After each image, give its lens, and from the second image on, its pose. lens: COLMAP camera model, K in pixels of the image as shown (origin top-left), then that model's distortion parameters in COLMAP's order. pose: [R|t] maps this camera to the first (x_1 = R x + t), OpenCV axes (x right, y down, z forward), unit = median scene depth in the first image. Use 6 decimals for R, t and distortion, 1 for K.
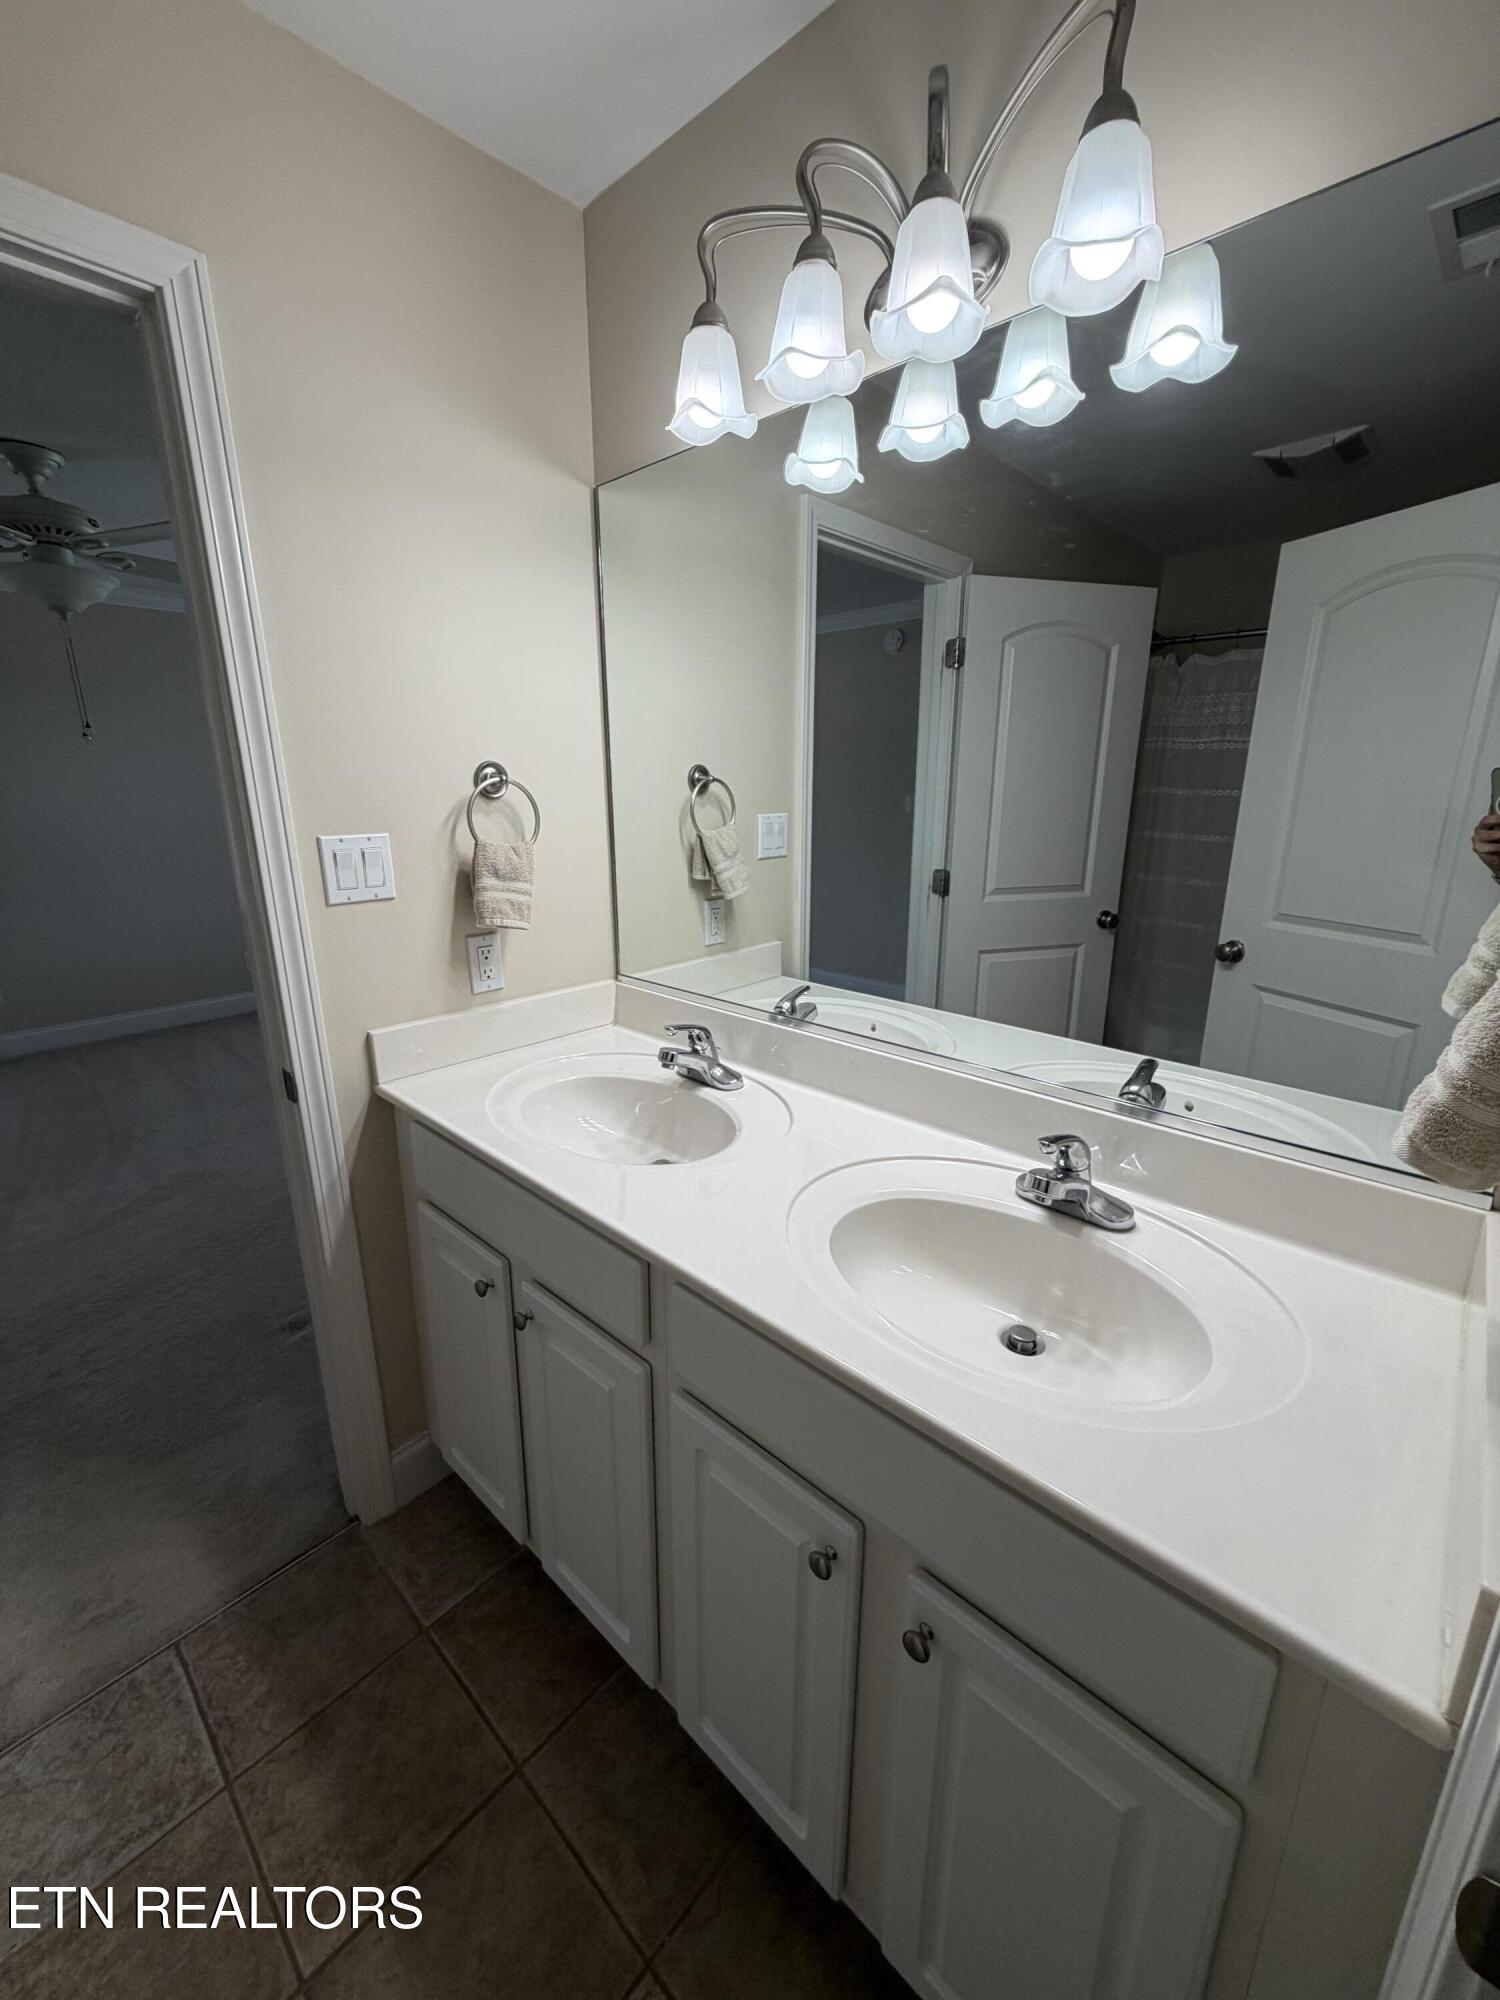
lens RADIAL K [[801.6, 0, 752.8], [0, 801.6, 994.4], [0, 0, 1]] dist [0.000413, 0.000012]
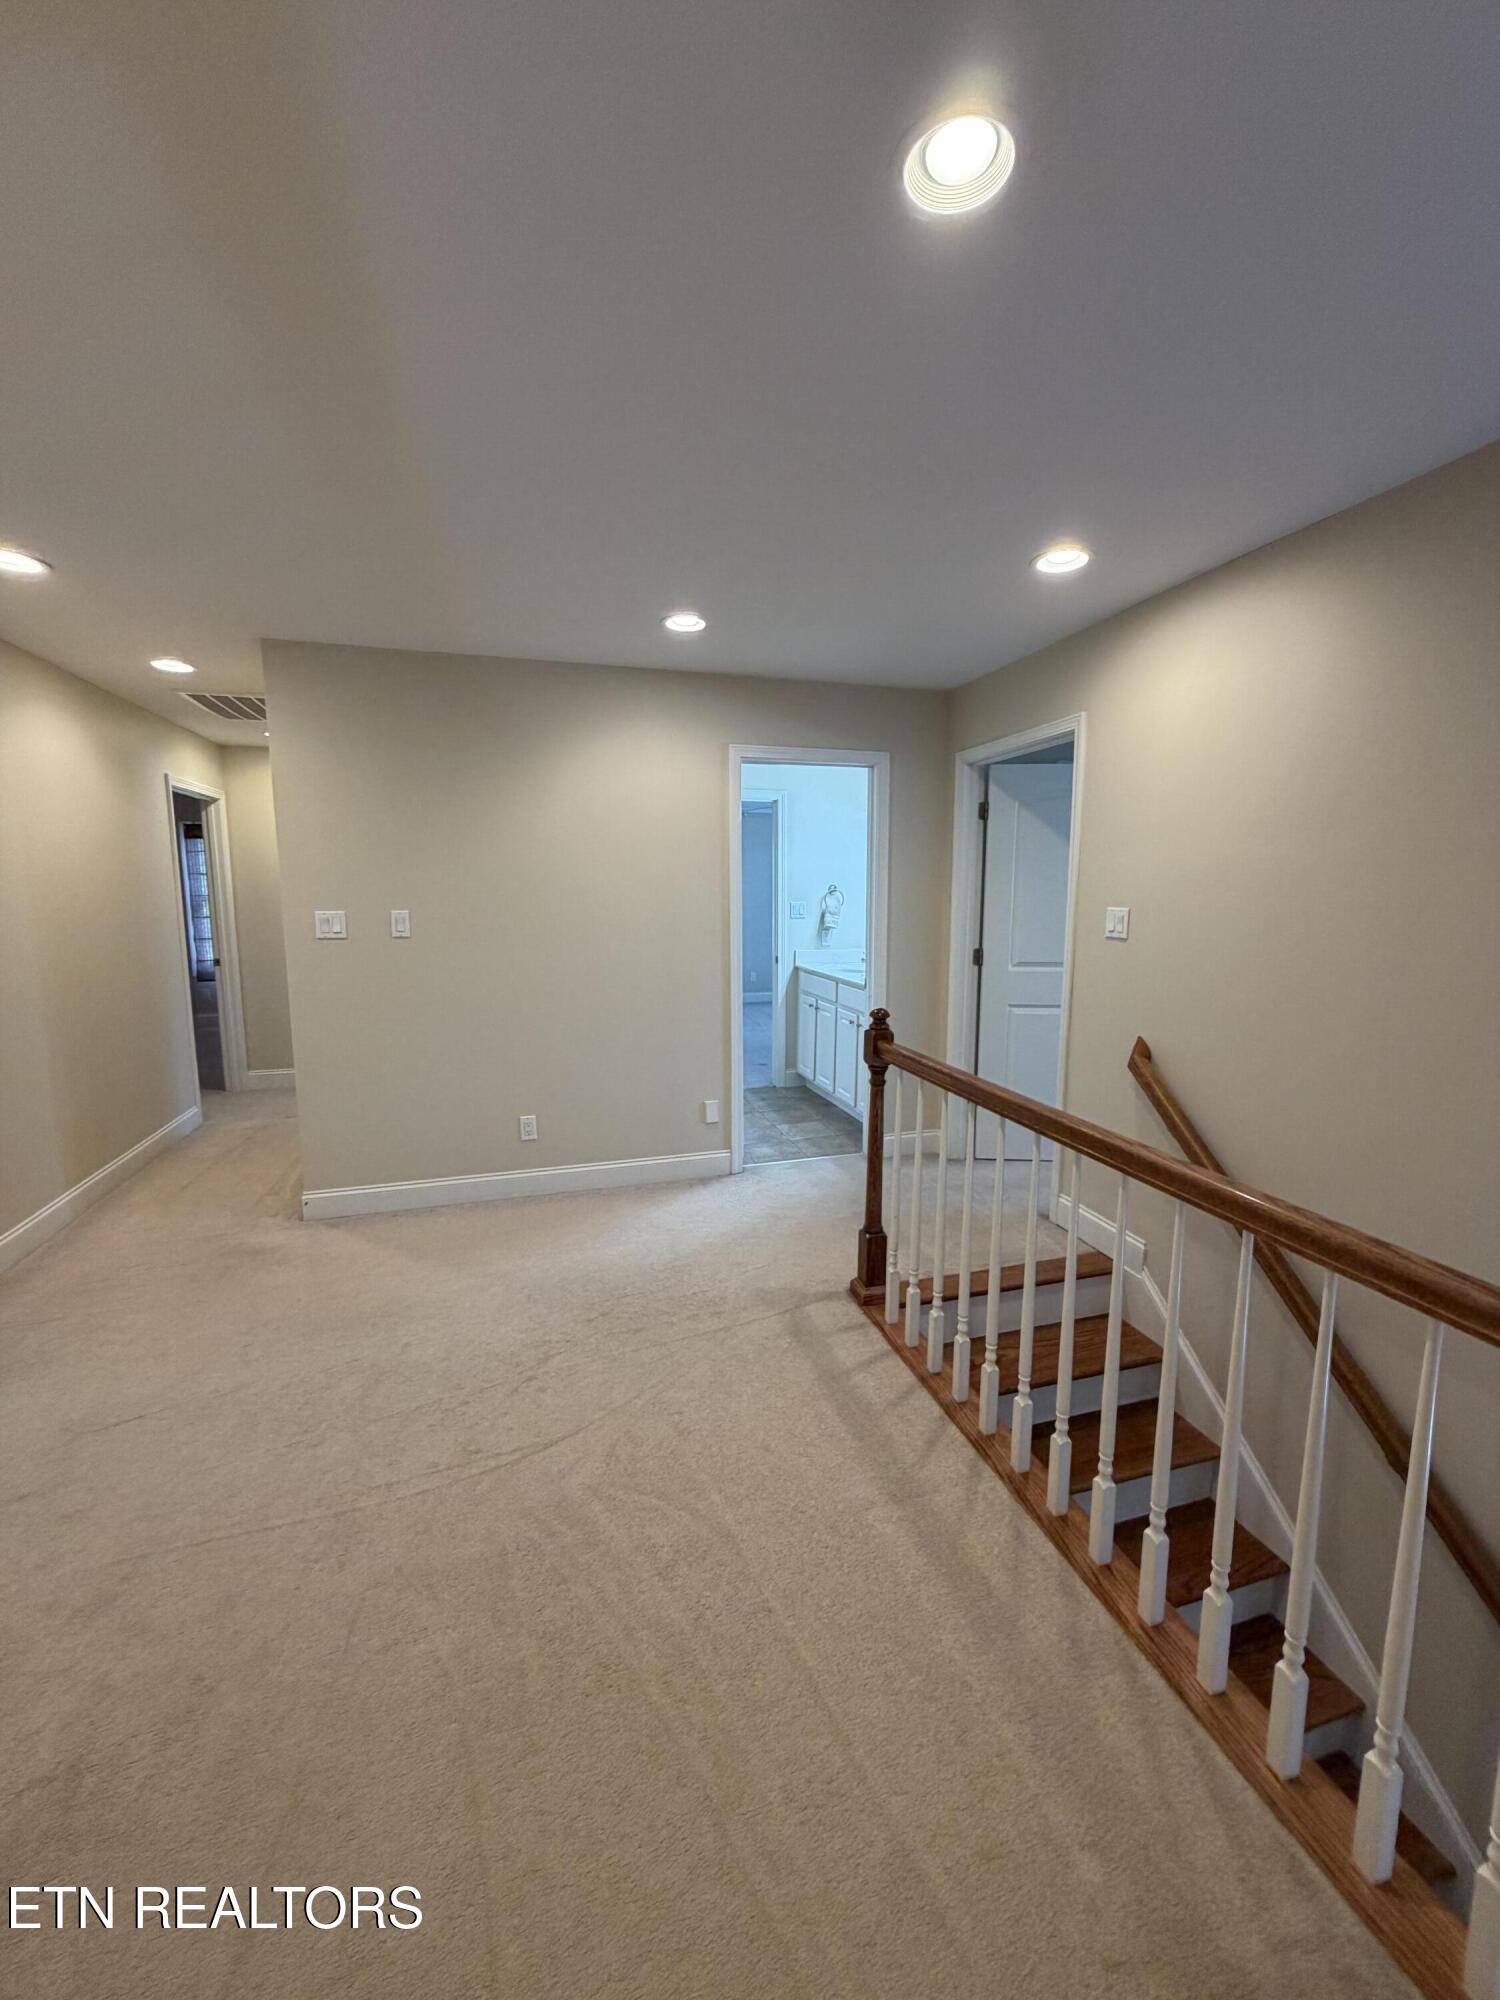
lens RADIAL K [[801.6, 0, 751.3], [0, 801.6, 998.1], [0, 0, 1]] dist [0.000413, 0.000012]
pose [[0.865183, 0.070179, -0.496521, 1.255813], [-0.135023, 0.986192, -0.095886, 0.651131], [0.482936, 0.150001, 0.862713, -2.369643]]
